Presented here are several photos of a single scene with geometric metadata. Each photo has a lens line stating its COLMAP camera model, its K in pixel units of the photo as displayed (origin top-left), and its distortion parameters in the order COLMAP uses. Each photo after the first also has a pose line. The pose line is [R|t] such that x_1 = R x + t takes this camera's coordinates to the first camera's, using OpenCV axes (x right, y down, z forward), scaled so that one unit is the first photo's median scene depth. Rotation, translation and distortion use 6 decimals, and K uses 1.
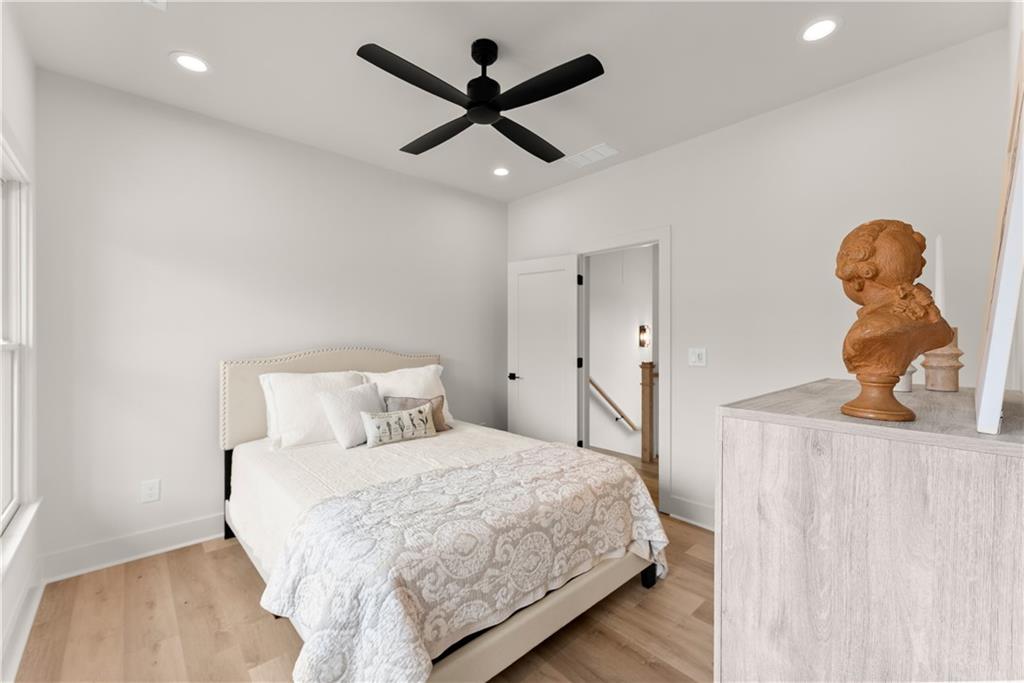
lens RADIAL K [[414.4, 0, 505.0], [0, 414.4, 336.7], [0, 0, 1]] dist [-0.000192, -0.001260]
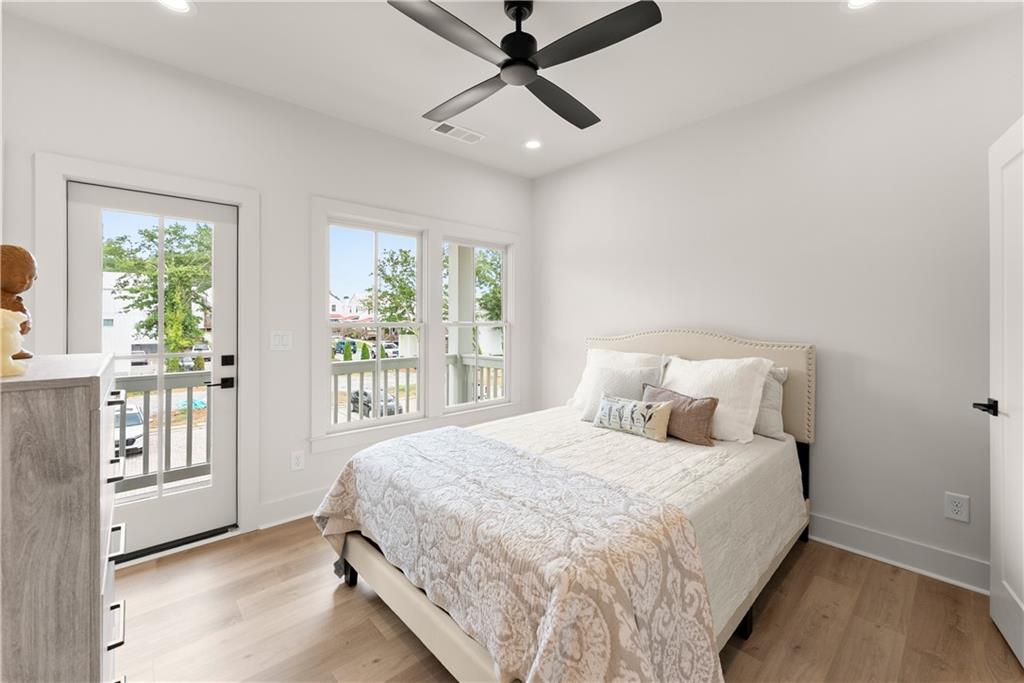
lens RADIAL K [[414.4, 0, 510.2], [0, 414.4, 319.6], [0, 0, 1]] dist [-0.000192, -0.001260]
pose [[0.026498, -0.000669, -0.999649, 0.923124], [0.001818, 0.999998, -0.000621, 0.010864], [0.999647, -0.001800, 0.026499, 1.043800]]
